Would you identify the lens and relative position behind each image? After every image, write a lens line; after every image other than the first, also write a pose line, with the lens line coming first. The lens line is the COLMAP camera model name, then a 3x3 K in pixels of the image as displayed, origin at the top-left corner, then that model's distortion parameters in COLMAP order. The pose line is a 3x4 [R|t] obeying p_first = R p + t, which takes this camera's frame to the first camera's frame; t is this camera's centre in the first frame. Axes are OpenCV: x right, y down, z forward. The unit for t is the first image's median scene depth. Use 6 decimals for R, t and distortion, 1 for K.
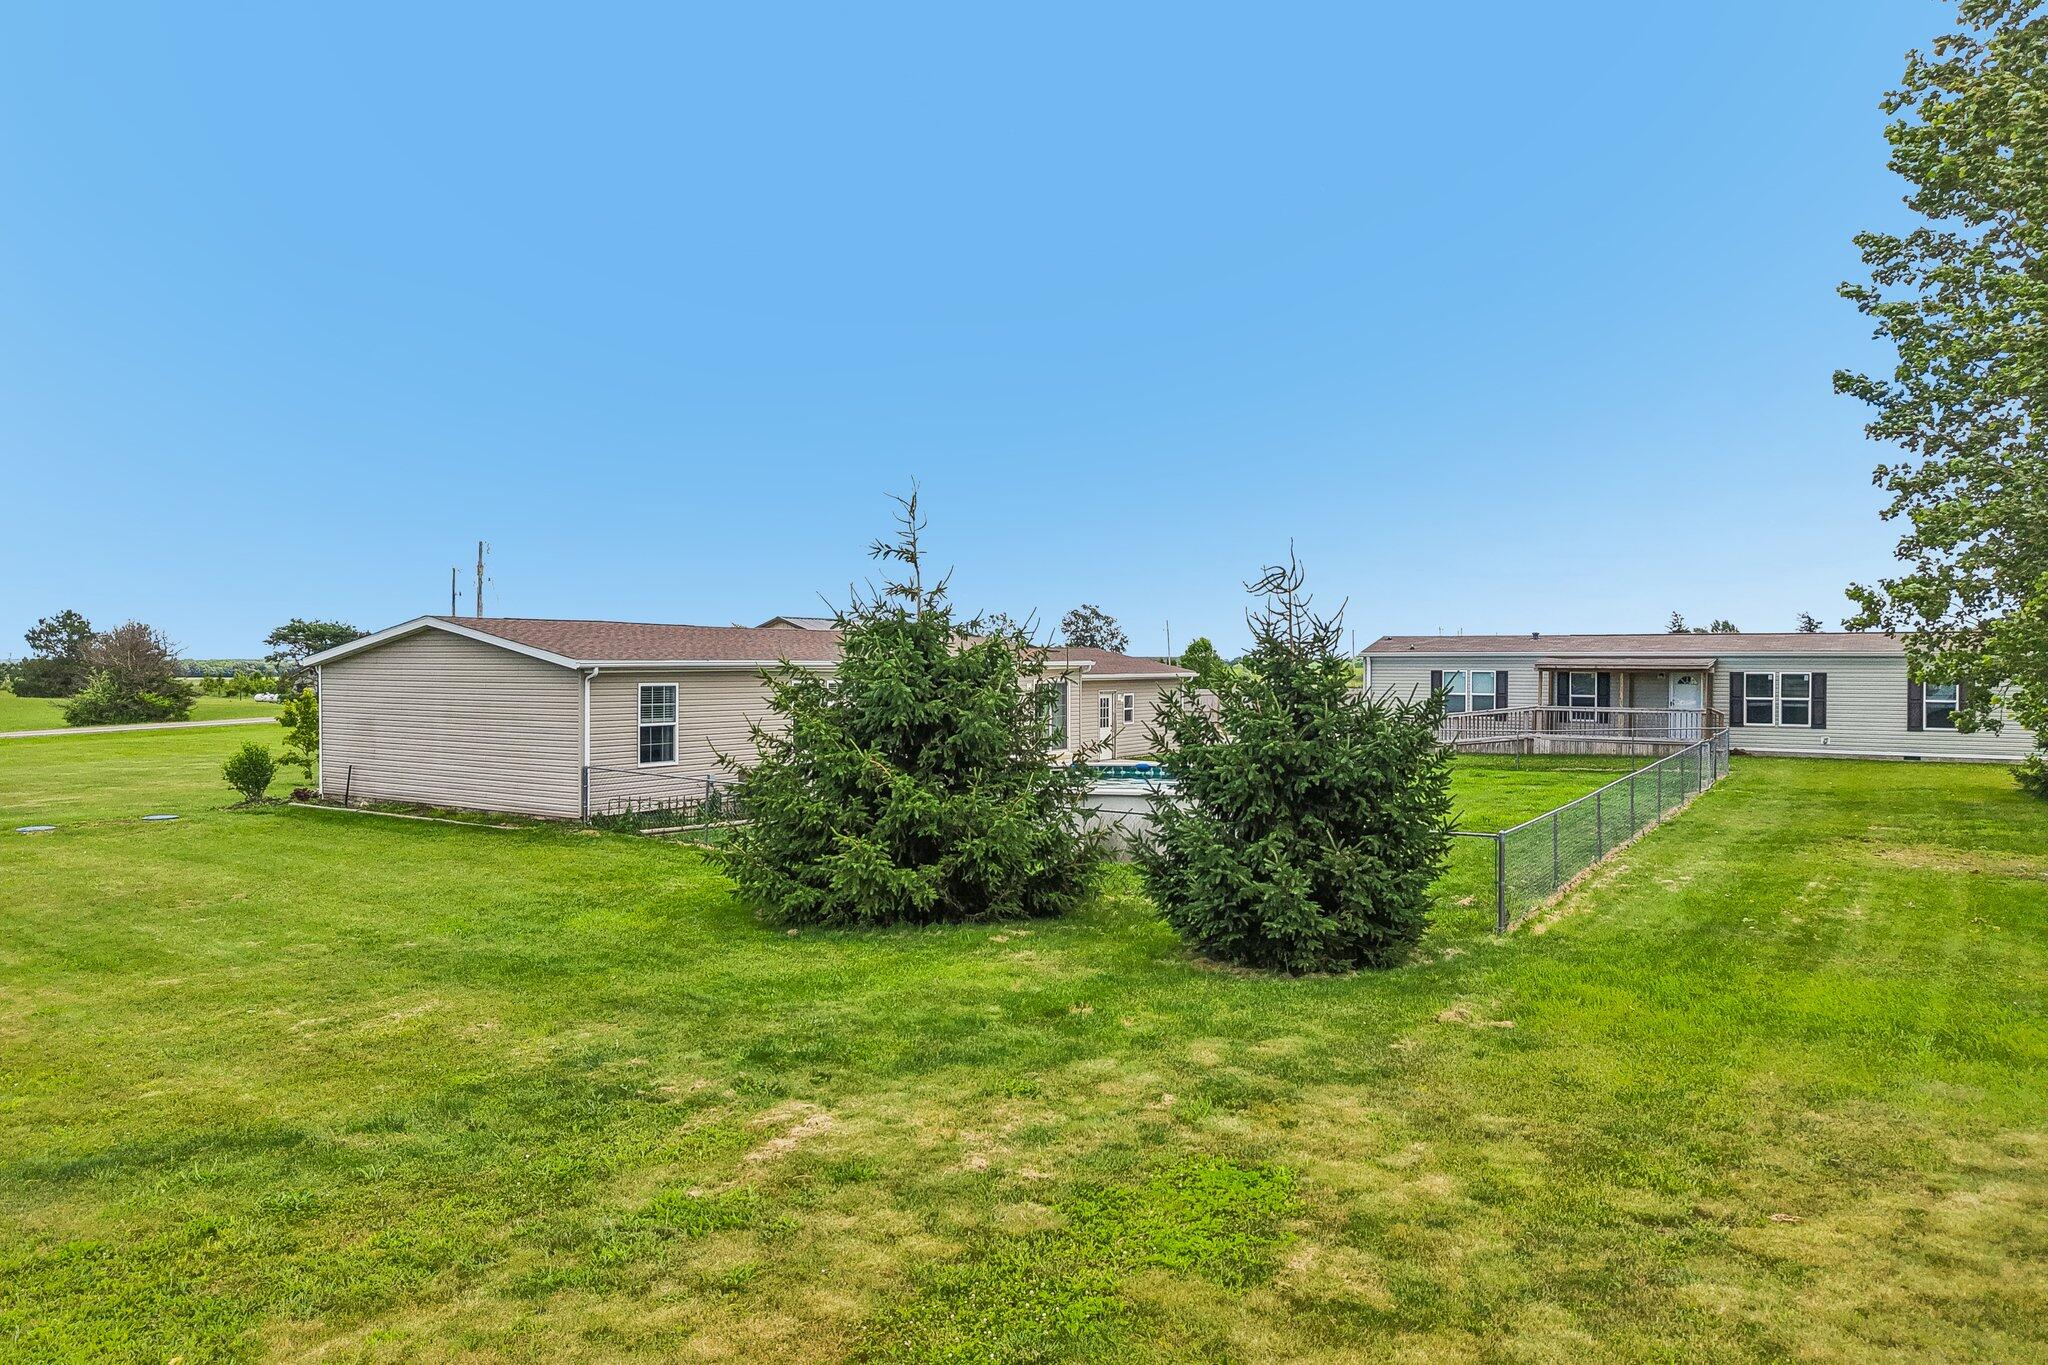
lens RADIAL K [[1366.7, 0, 1008.5], [0, 1366.7, 680.8], [0, 0, 1]] dist [0.026734, -0.023048]
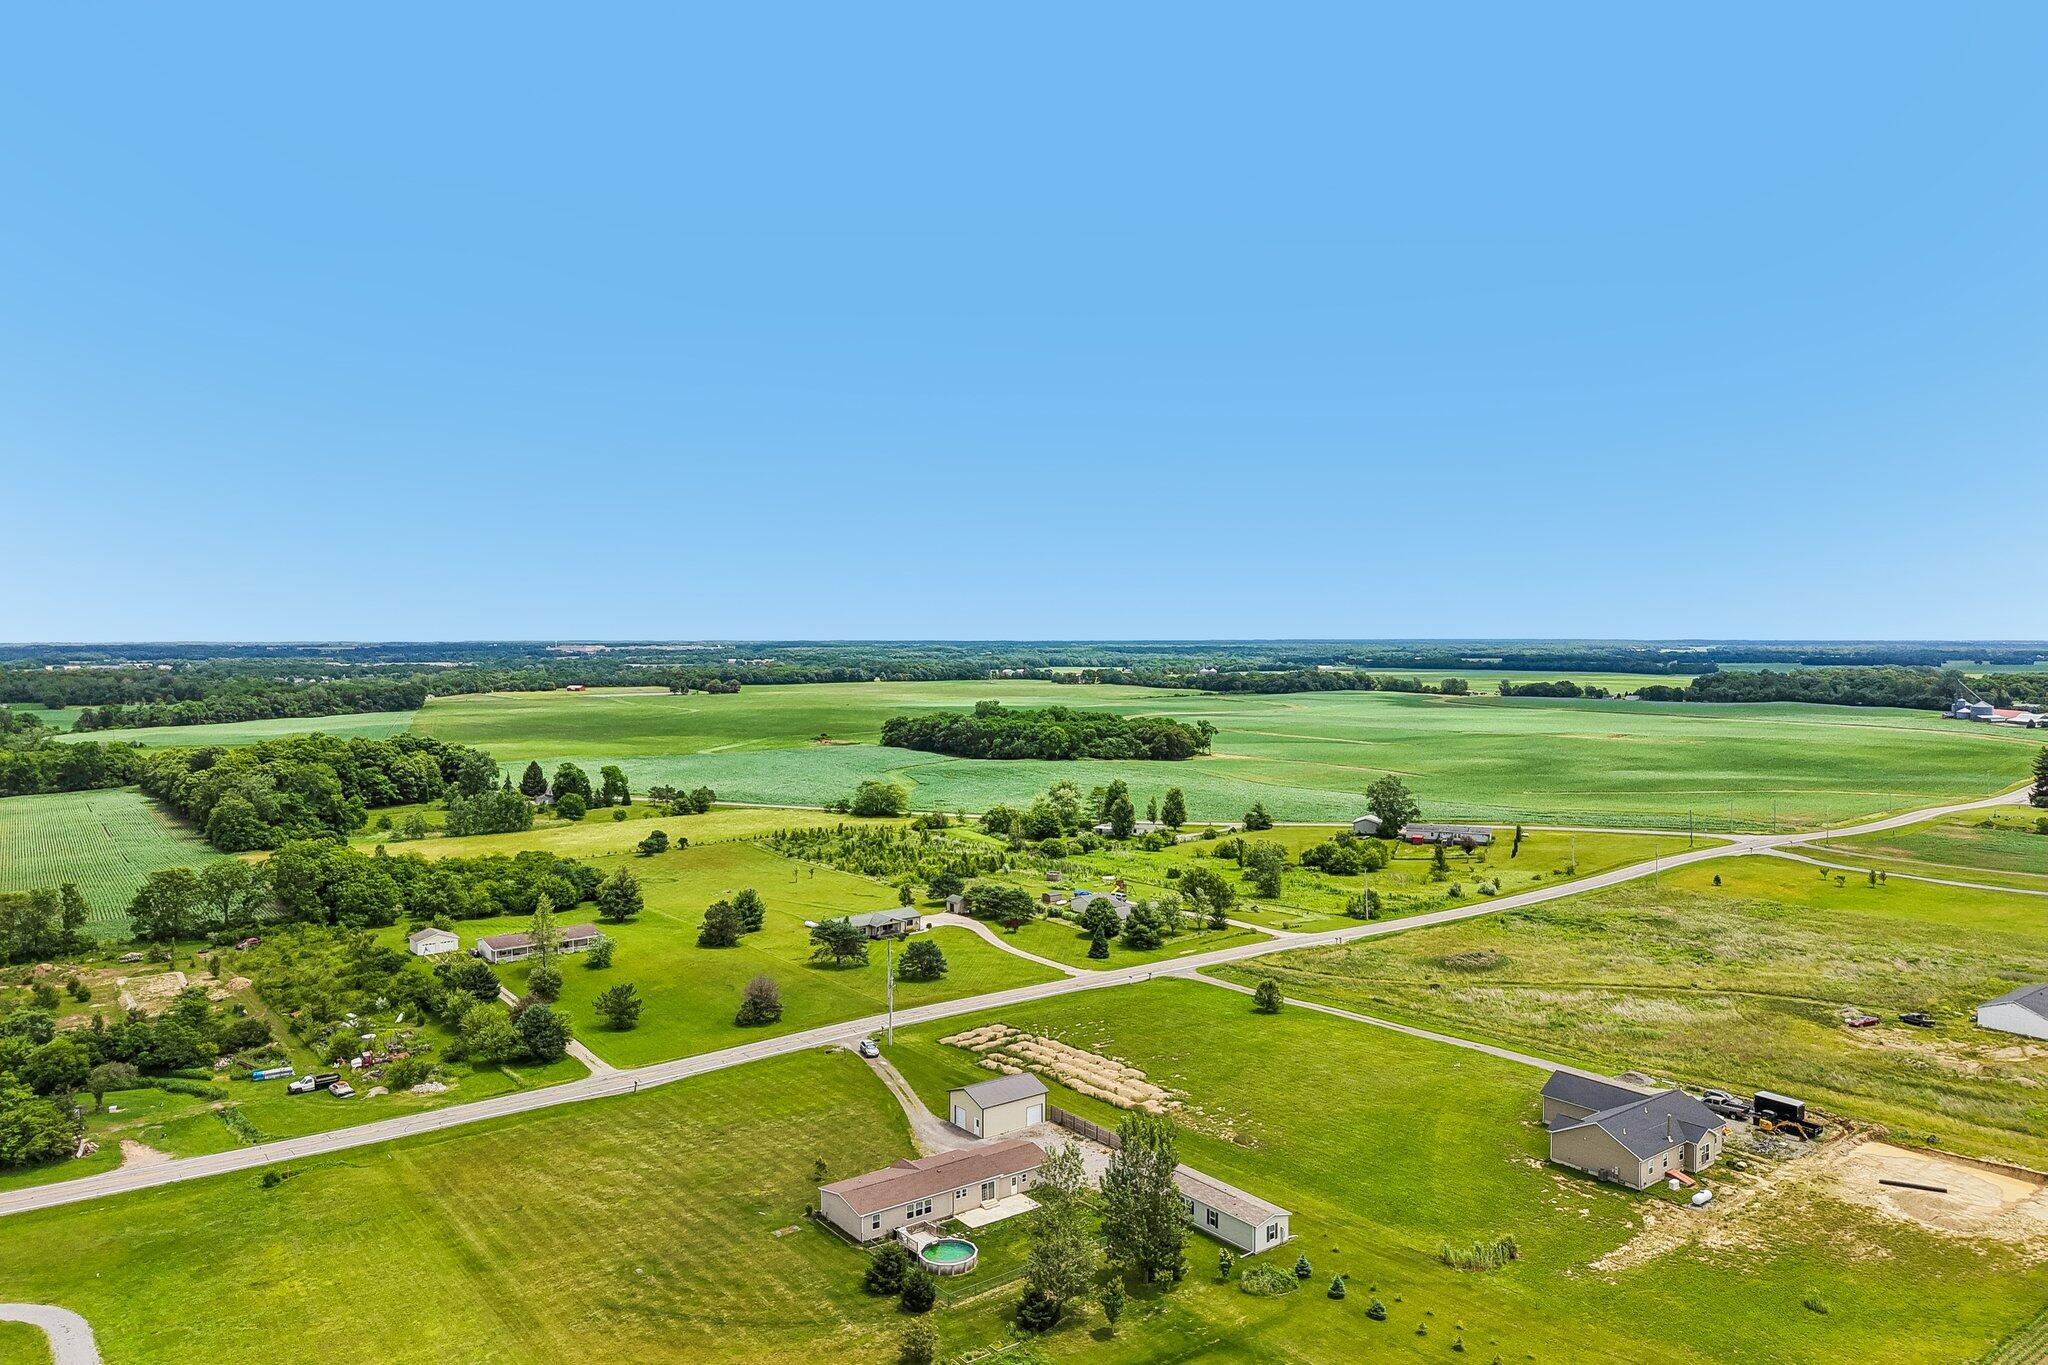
lens RADIAL K [[1366.7, 0, 1014.9], [0, 1366.7, 681.3], [0, 0, 1]] dist [0.026734, -0.023048]
pose [[0.941549, 0.008649, -0.336764, 1.269429], [-0.002306, 0.999812, 0.019230, -1.356110], [0.336867, -0.017329, 0.941393, -2.383357]]
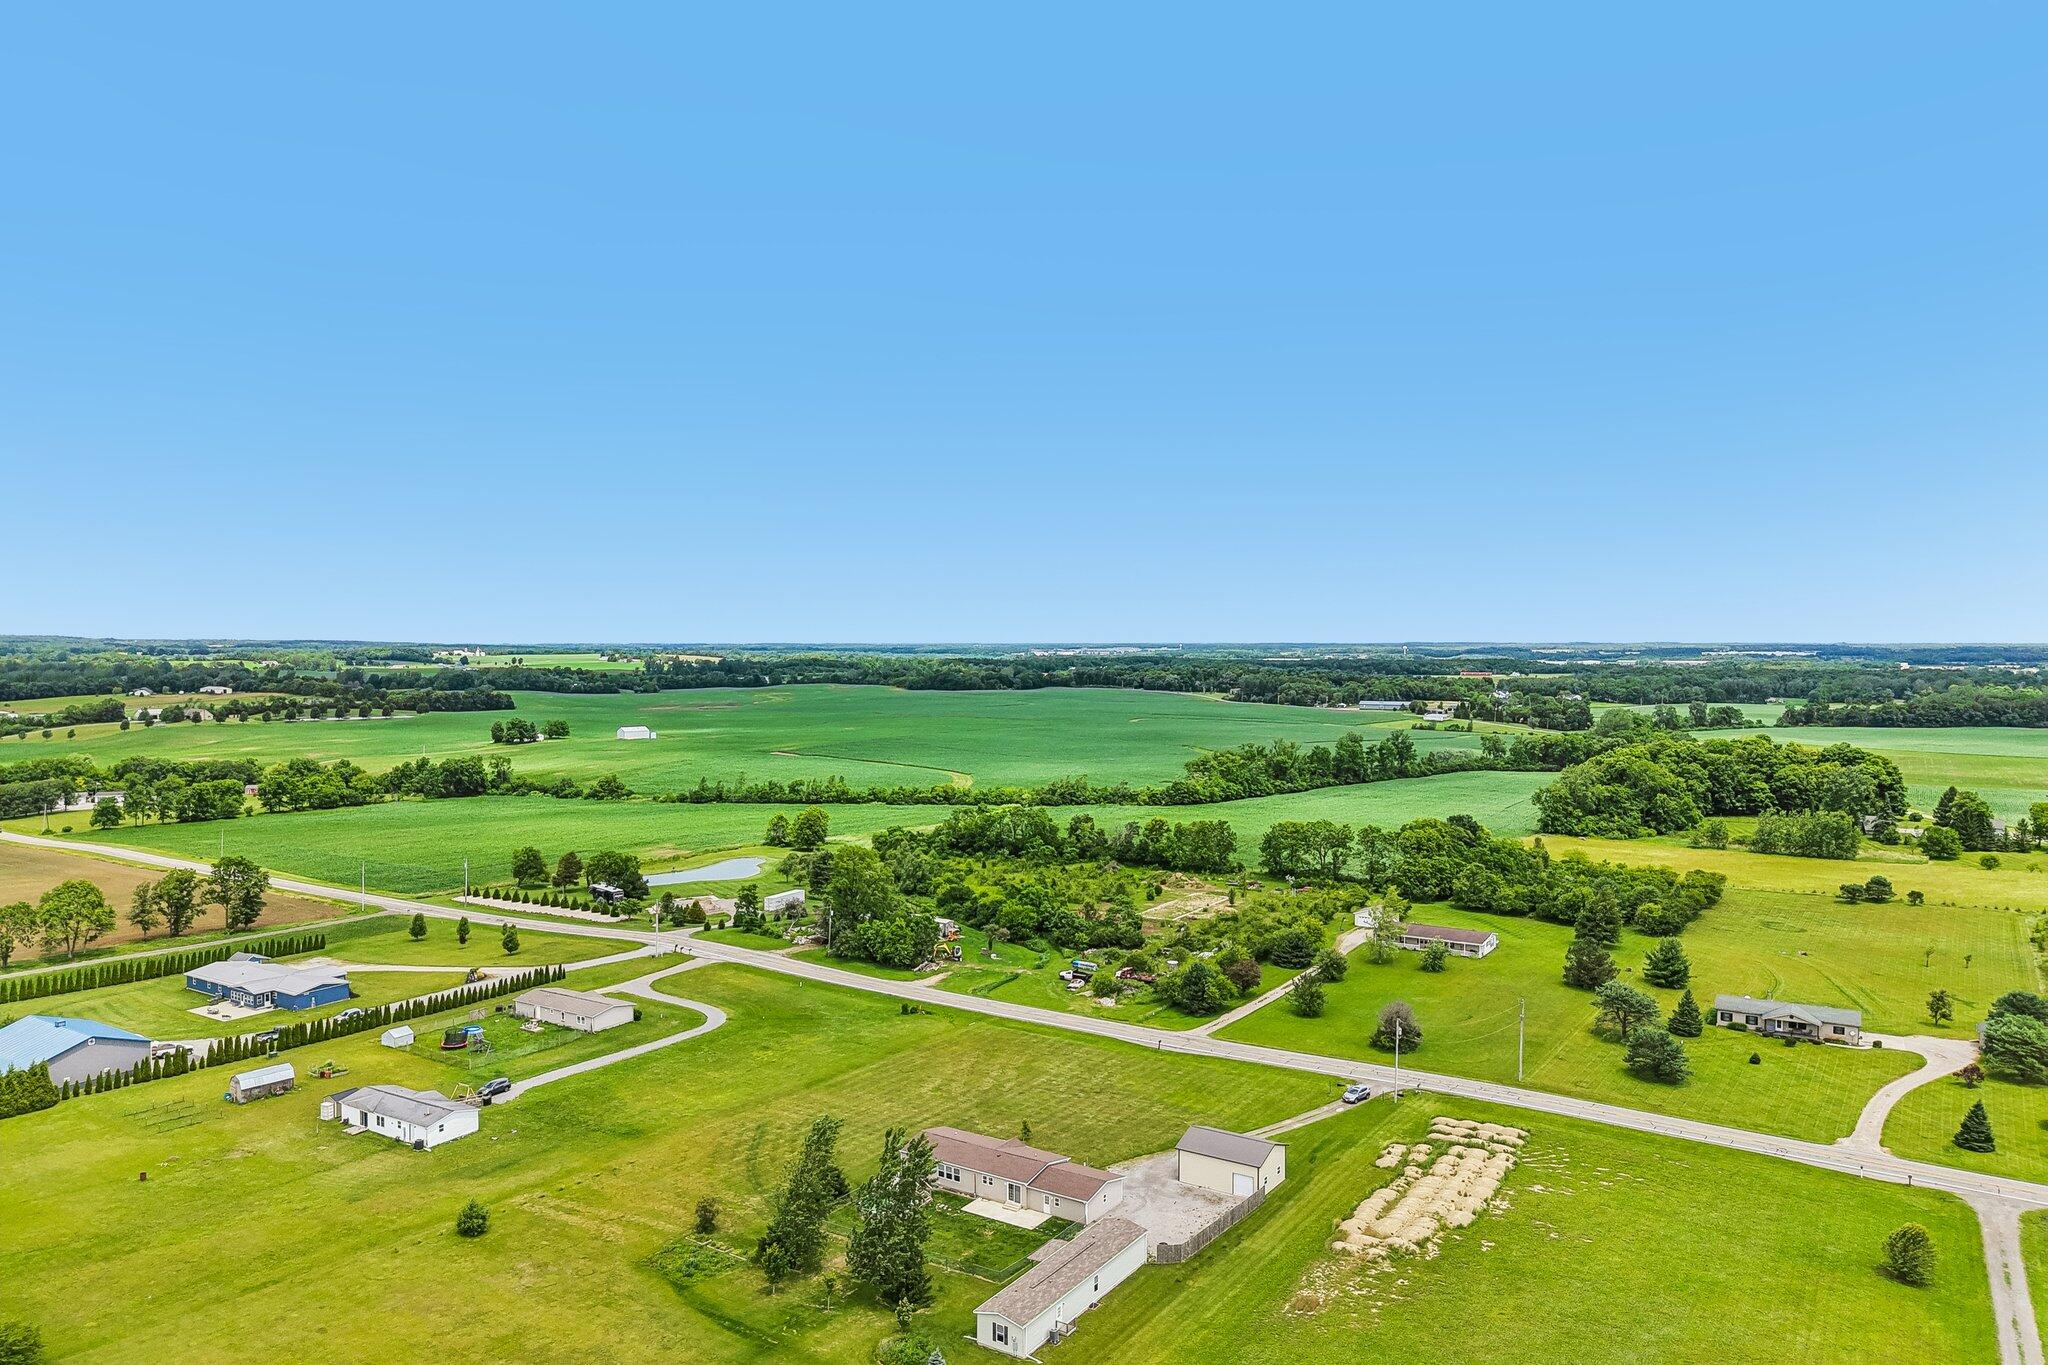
lens RADIAL K [[1366.7, 0, 1025.9], [0, 1366.7, 669.5], [0, 0, 1]] dist [0.026734, -0.023048]
pose [[0.006421, 0.023808, -0.999696, 3.525799], [-0.016834, 0.999577, 0.023697, -1.409102], [0.999838, 0.016677, 0.006819, 0.874859]]
